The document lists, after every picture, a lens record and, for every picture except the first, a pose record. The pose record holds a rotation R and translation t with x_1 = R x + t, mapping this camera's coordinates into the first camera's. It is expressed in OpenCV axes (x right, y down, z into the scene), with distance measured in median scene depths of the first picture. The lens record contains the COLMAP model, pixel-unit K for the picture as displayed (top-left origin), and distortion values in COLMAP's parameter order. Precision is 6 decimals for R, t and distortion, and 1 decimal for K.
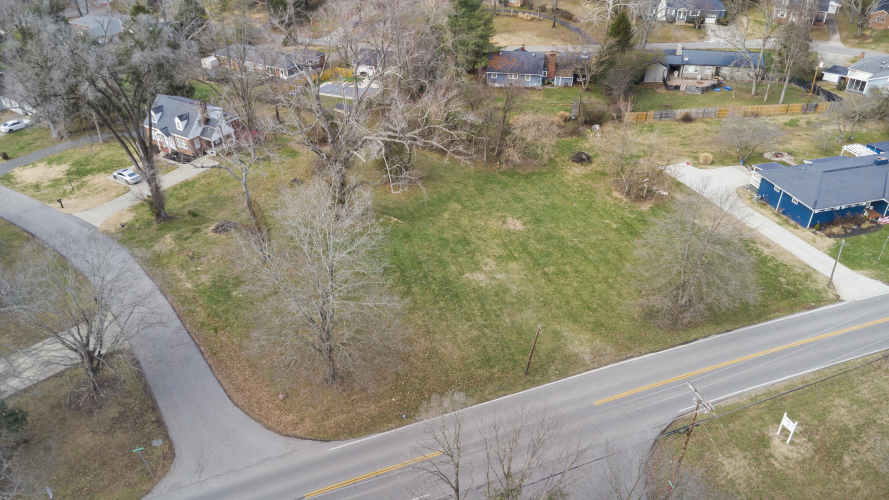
lens RADIAL K [[639.7, 0, 444.5], [0, 639.7, 250.0], [0, 0, 1]] dist [0.057721, -0.077197]
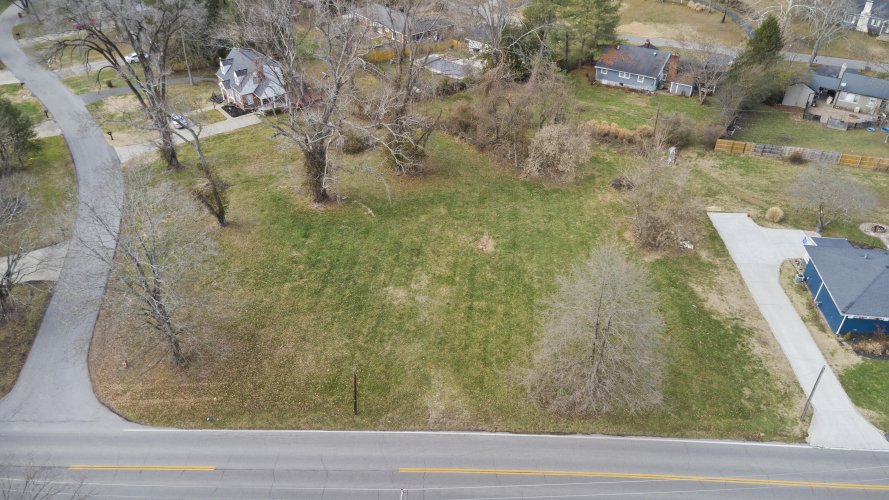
lens RADIAL K [[639.7, 0, 444.5], [0, 639.7, 250.0], [0, 0, 1]] dist [0.057721, -0.077197]
pose [[0.926319, 0.223405, -0.303355, 0.278716], [-0.207780, 0.974623, 0.083288, -0.080102], [0.314263, -0.014120, 0.949231, 0.106213]]
